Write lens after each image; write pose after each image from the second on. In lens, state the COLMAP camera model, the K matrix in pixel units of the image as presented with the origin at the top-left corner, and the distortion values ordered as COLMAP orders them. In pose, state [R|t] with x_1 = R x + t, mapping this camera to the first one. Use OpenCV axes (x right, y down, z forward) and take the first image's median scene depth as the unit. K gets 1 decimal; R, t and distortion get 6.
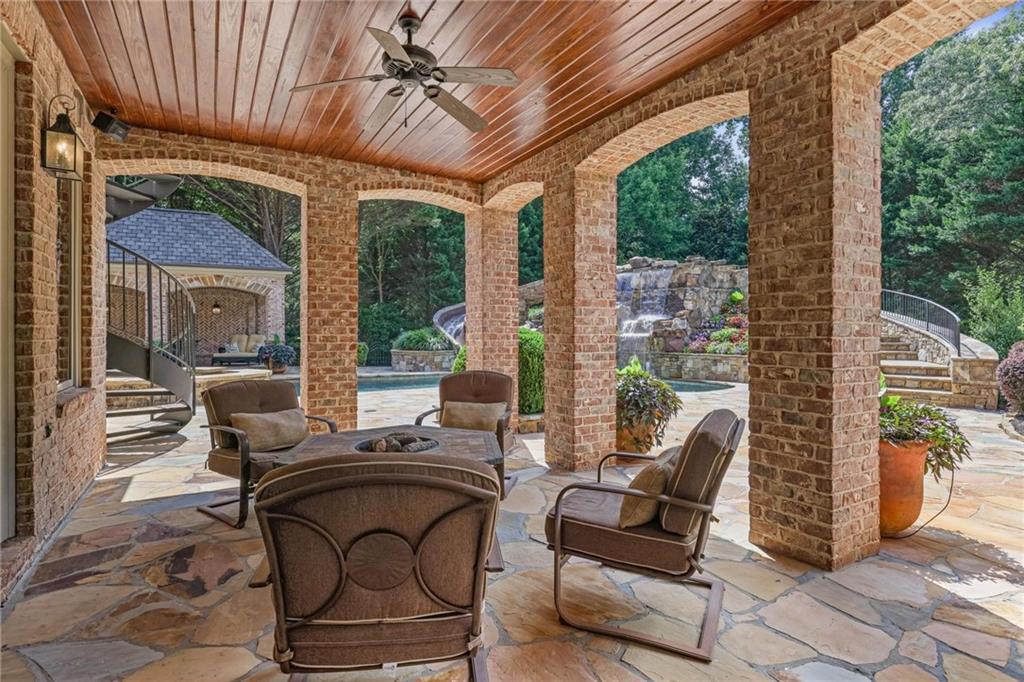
lens RADIAL K [[539.4, 0, 508.6], [0, 539.4, 333.9], [0, 0, 1]] dist [0.002284, -0.002440]
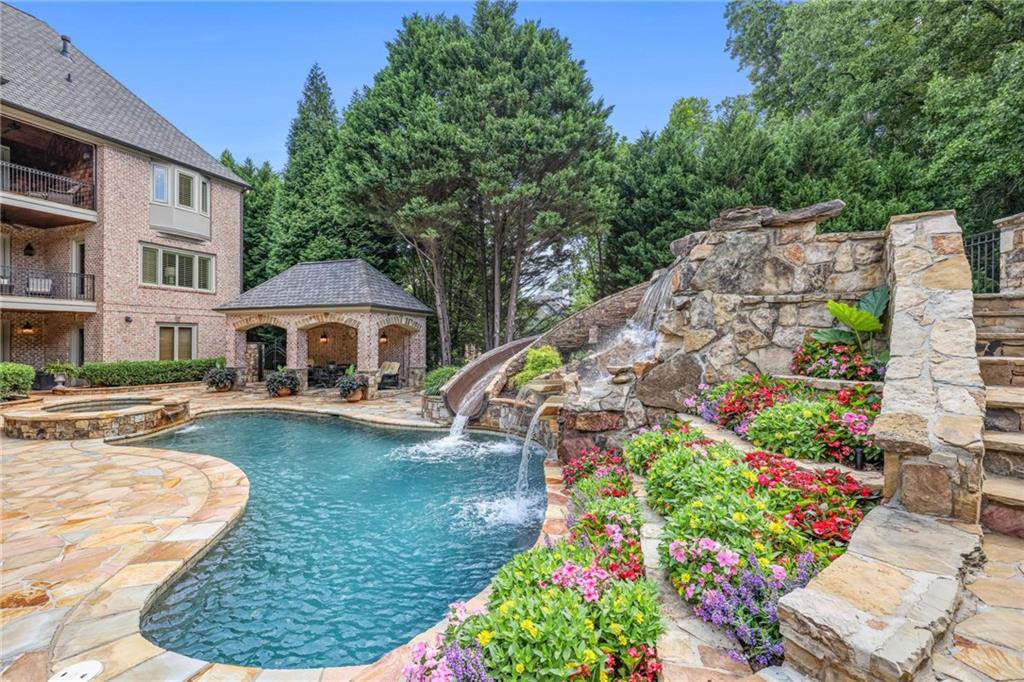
lens RADIAL K [[463.5, 0, 513.2], [0, 463.5, 336.0], [0, 0, 1]] dist [0.003030, 0.000576]
pose [[0.625787, -0.000029, -0.779994, 0.503174], [-0.016744, 0.999769, -0.013472, -0.052152], [0.779814, 0.021491, 0.625642, 0.697294]]
